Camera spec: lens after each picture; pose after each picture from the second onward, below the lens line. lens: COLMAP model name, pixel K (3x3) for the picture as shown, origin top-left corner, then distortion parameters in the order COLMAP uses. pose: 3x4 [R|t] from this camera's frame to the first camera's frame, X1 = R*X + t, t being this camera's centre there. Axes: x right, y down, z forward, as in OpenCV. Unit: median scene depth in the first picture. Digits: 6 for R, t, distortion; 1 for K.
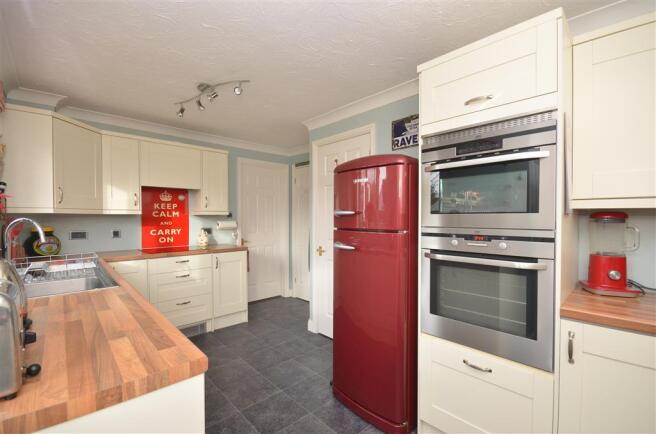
lens RADIAL K [[285.6, 0, 327.2], [0, 285.6, 219.7], [0, 0, 1]] dist [-0.009765, -0.000717]
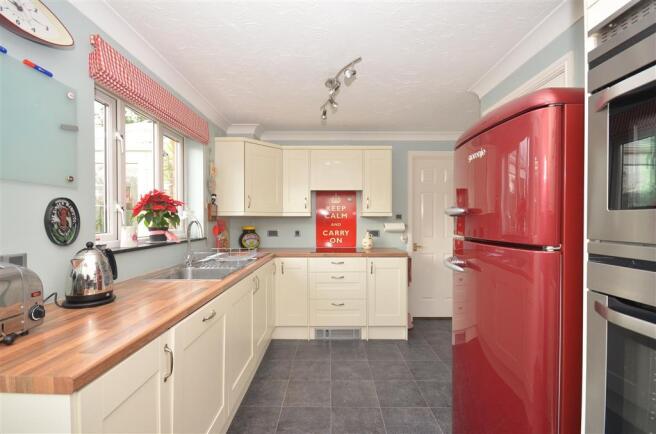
lens RADIAL K [[294.8, 0, 328.9], [0, 294.8, 219.2], [0, 0, 1]] dist [-0.010749, 0.000247]
pose [[0.722547, 0.000322, -0.691322, 0.182983], [-0.005313, 0.999973, -0.005087, -0.001408], [0.691301, 0.007348, 0.722529, 0.212474]]
